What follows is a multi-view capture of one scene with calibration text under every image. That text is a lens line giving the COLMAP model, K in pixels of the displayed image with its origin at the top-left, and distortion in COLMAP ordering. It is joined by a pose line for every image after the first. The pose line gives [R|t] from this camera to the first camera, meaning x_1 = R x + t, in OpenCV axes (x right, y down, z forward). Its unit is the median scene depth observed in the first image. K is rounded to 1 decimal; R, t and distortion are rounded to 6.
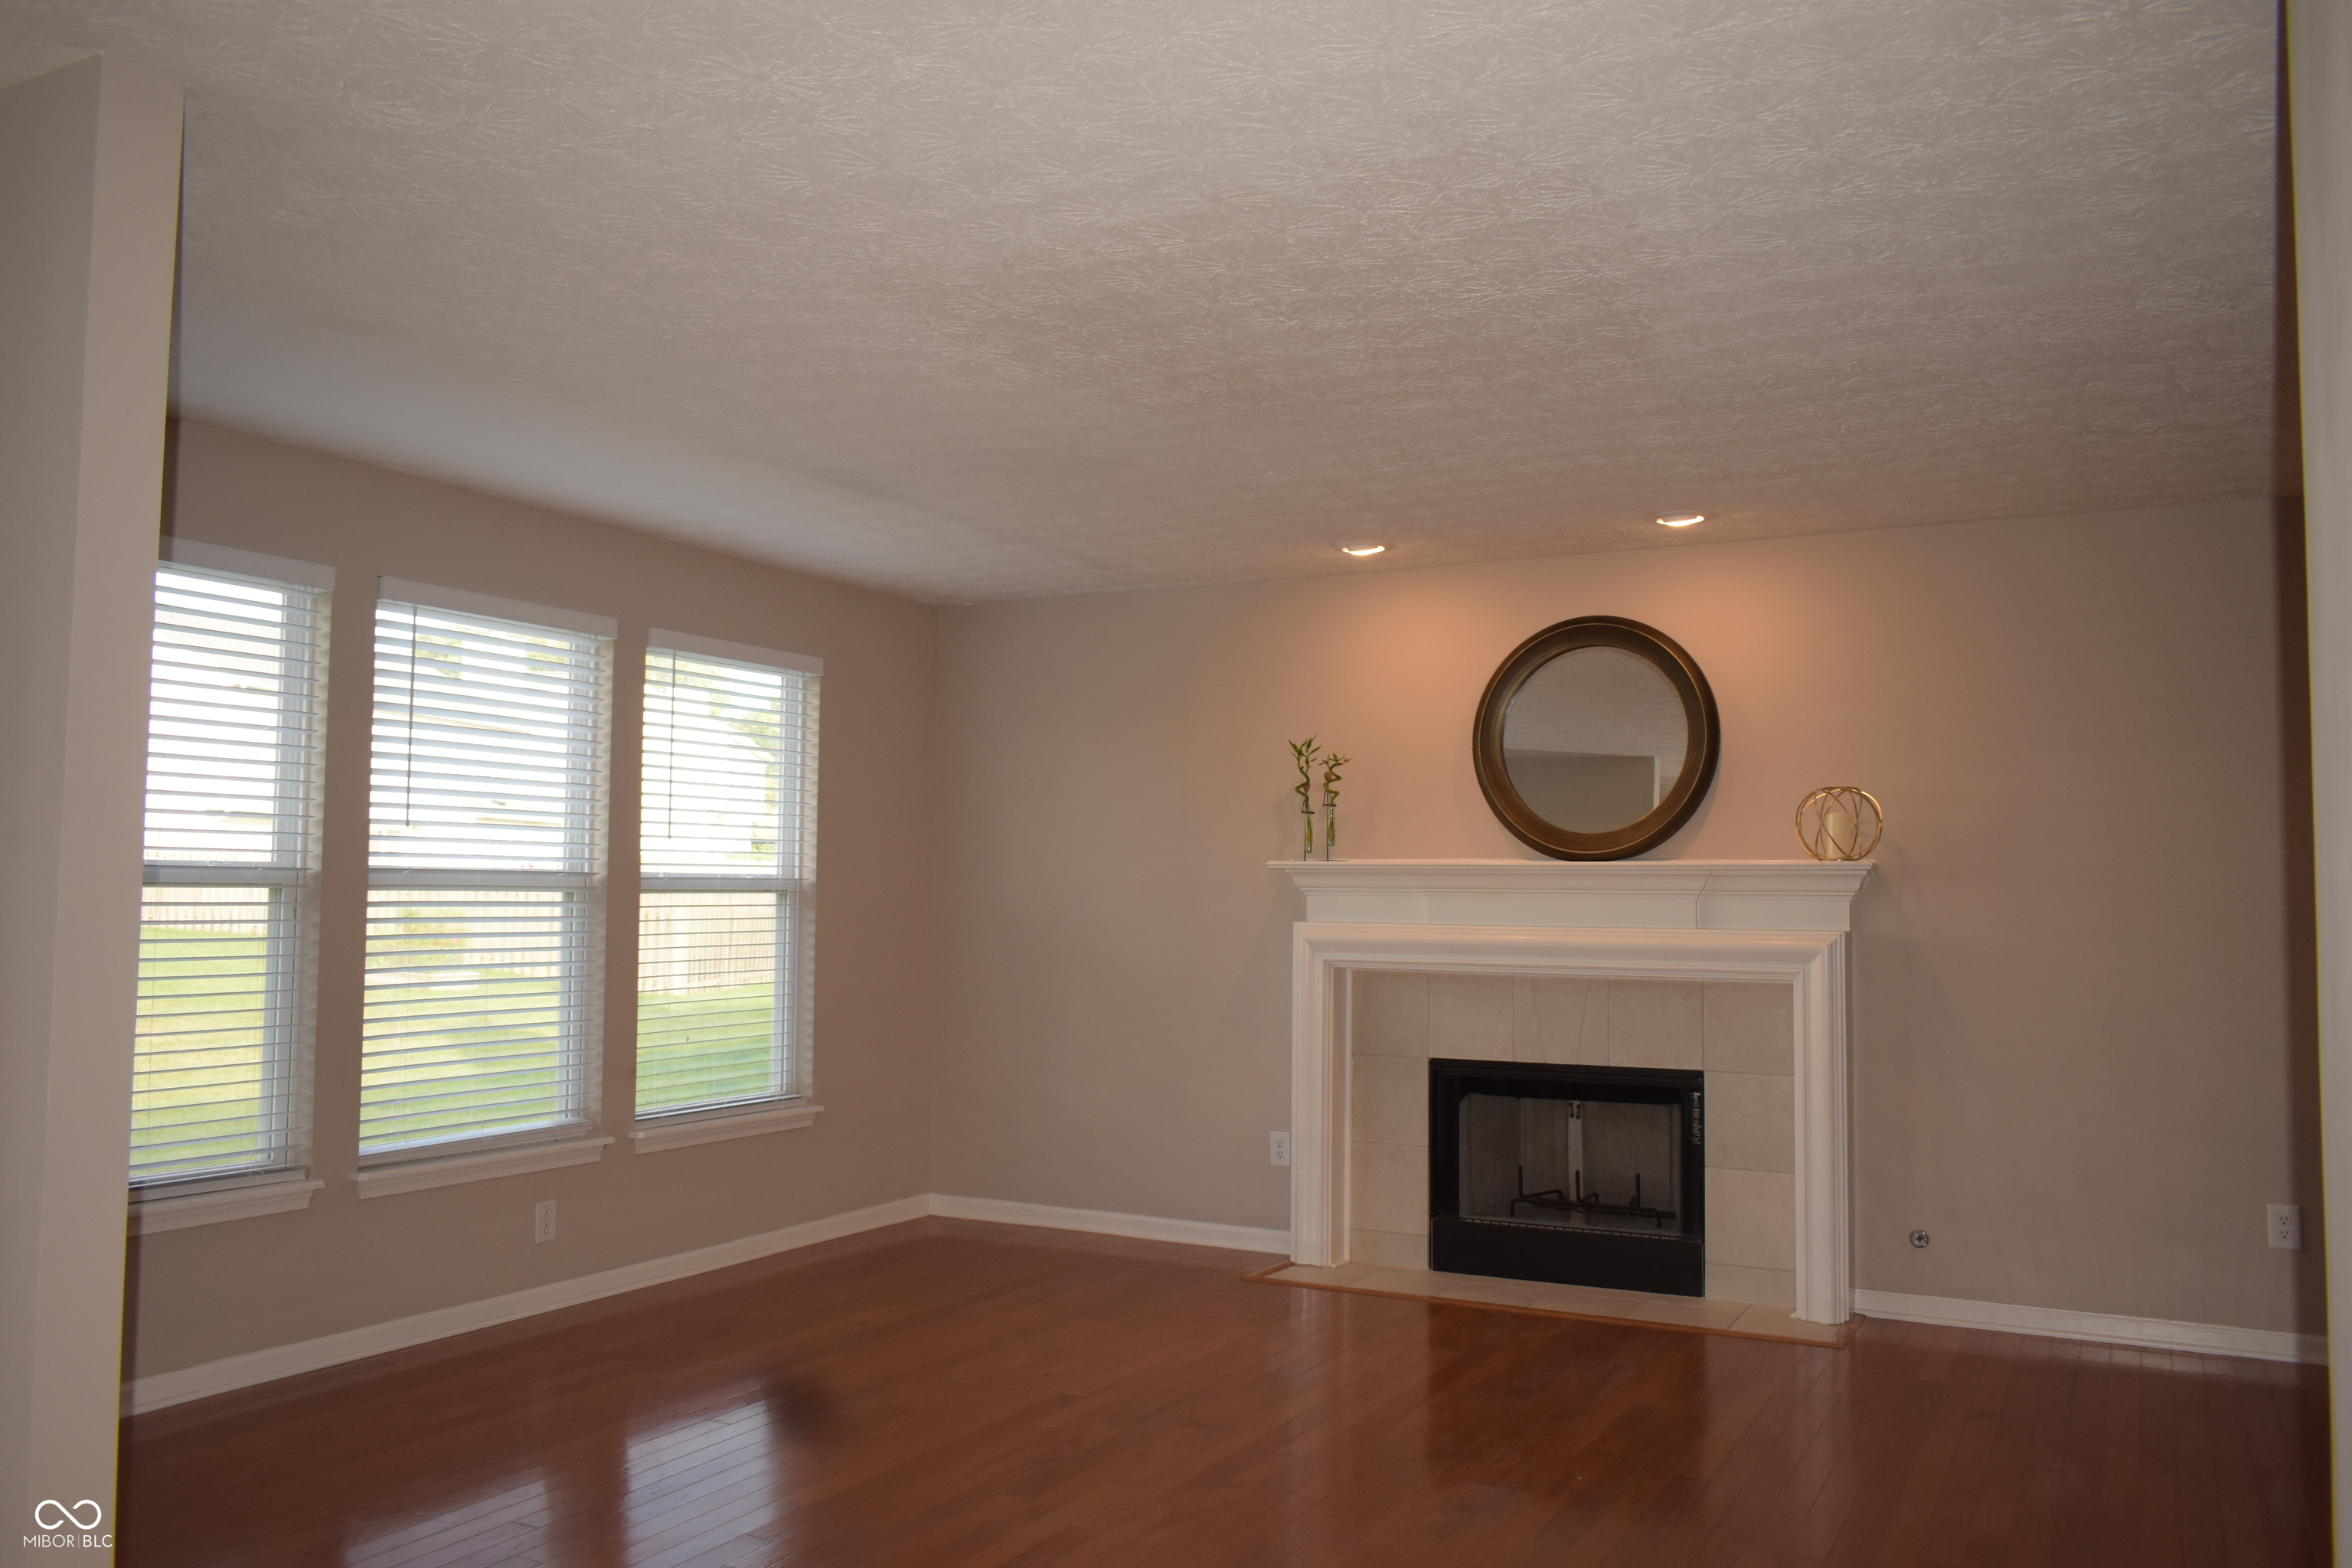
lens RADIAL K [[1833.5, 0, 1169.3], [0, 1833.5, 792.6], [0, 0, 1]] dist [-0.008609, 0.010853]
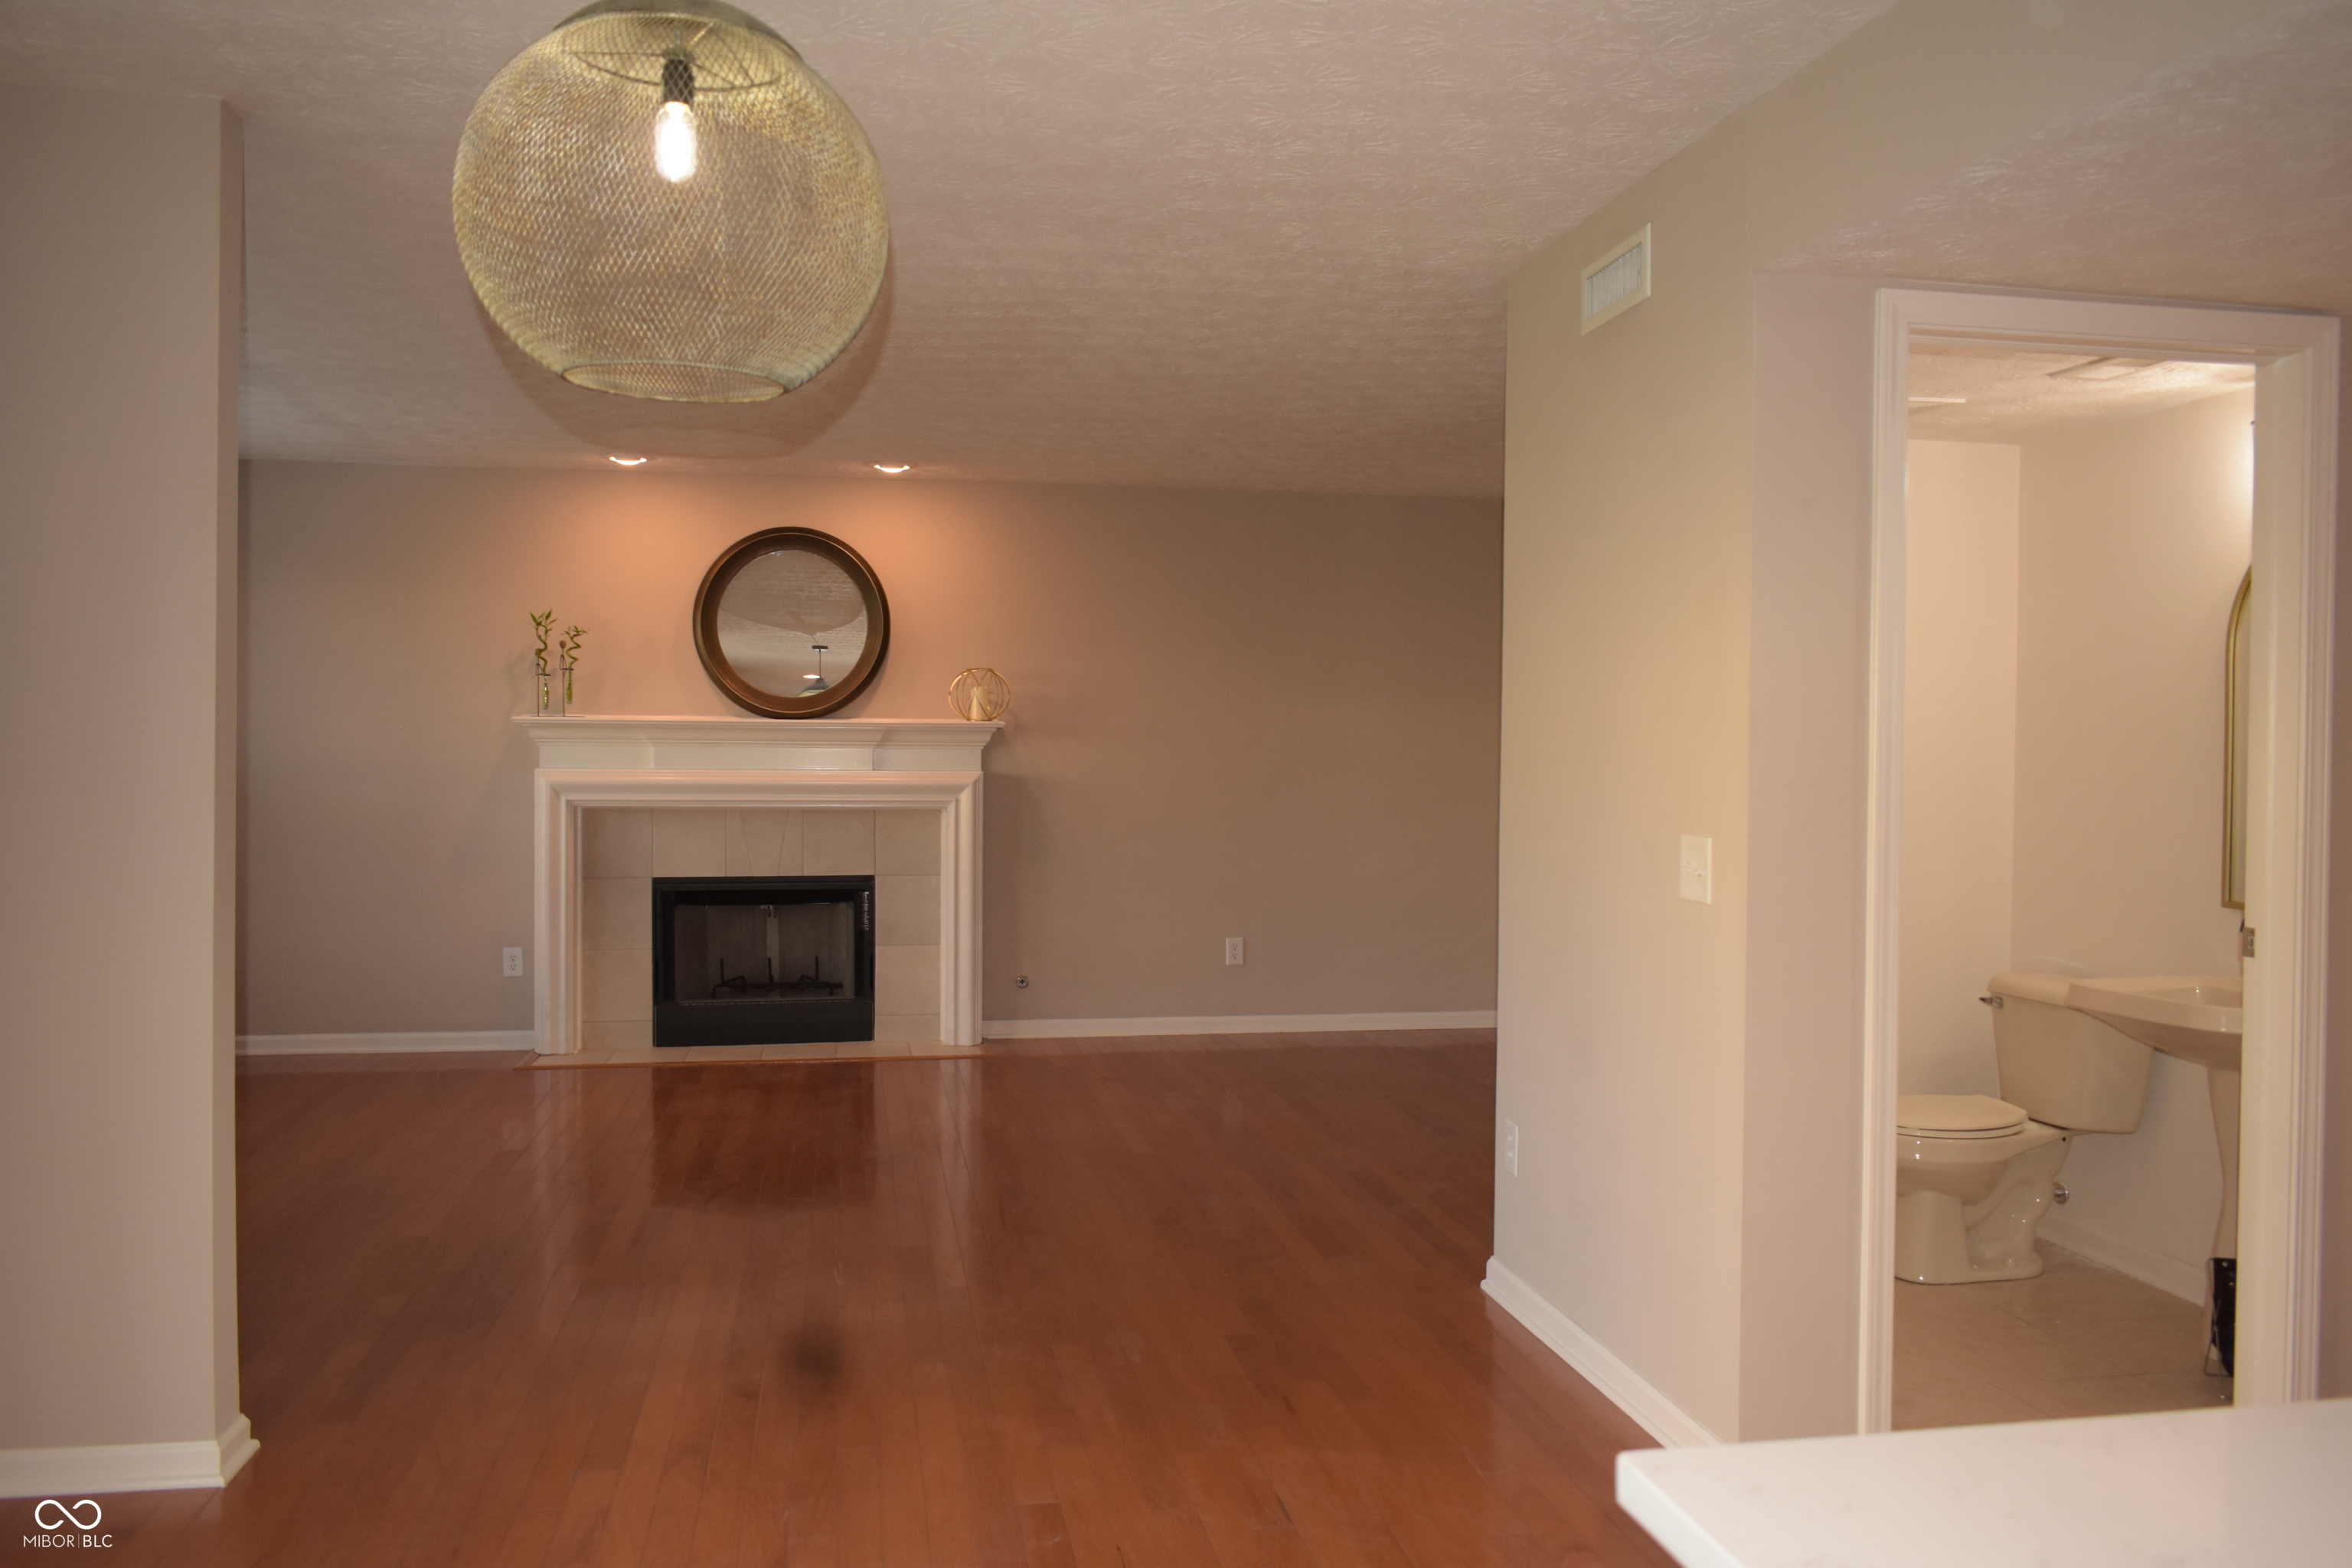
lens RADIAL K [[1833.5, 0, 1168.9], [0, 1833.5, 786.5], [0, 0, 1]] dist [-0.008609, 0.010853]
pose [[0.786358, -0.012511, 0.617644, -0.360580], [-0.033814, 0.997424, 0.063254, -0.005624], [-0.616845, -0.070626, 0.783910, -0.180125]]
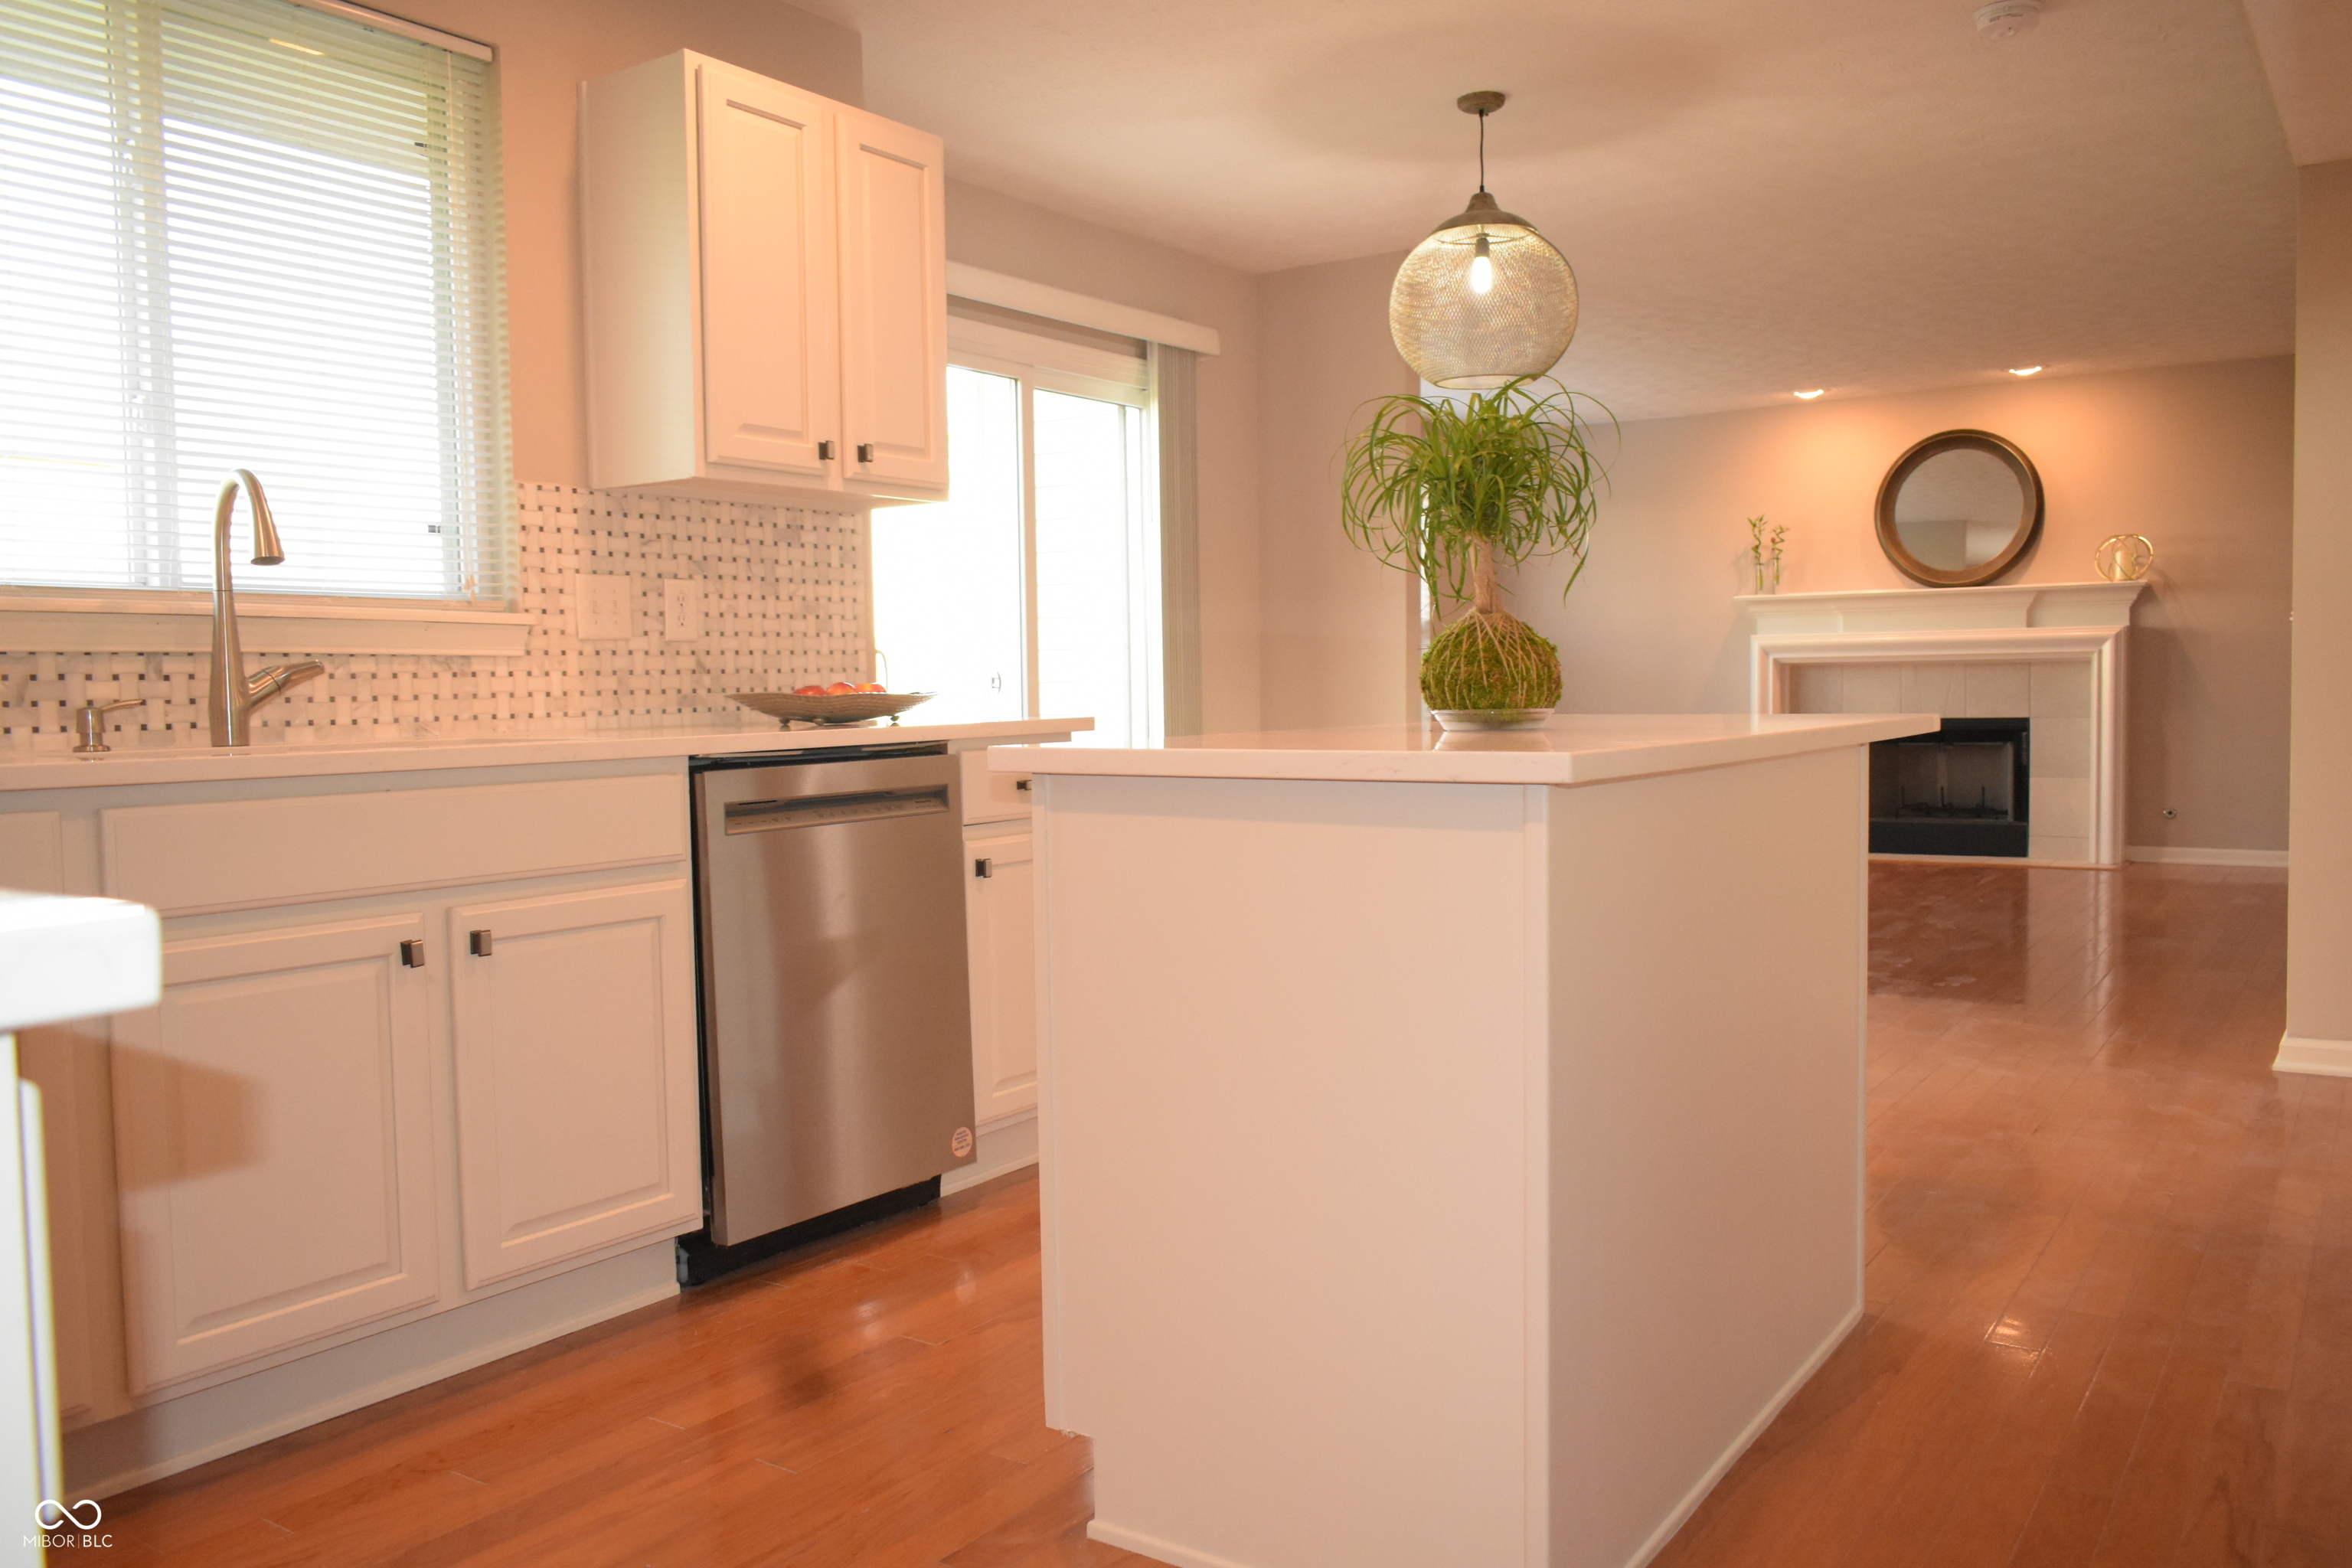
lens RADIAL K [[1833.5, 0, 1177.4], [0, 1833.5, 775.9], [0, 0, 1]] dist [-0.008609, 0.010853]
pose [[0.992224, -0.015811, -0.123460, -0.241004], [0.028165, 0.994692, 0.098969, 0.023612], [0.121240, -0.101677, 0.987402, -0.647372]]
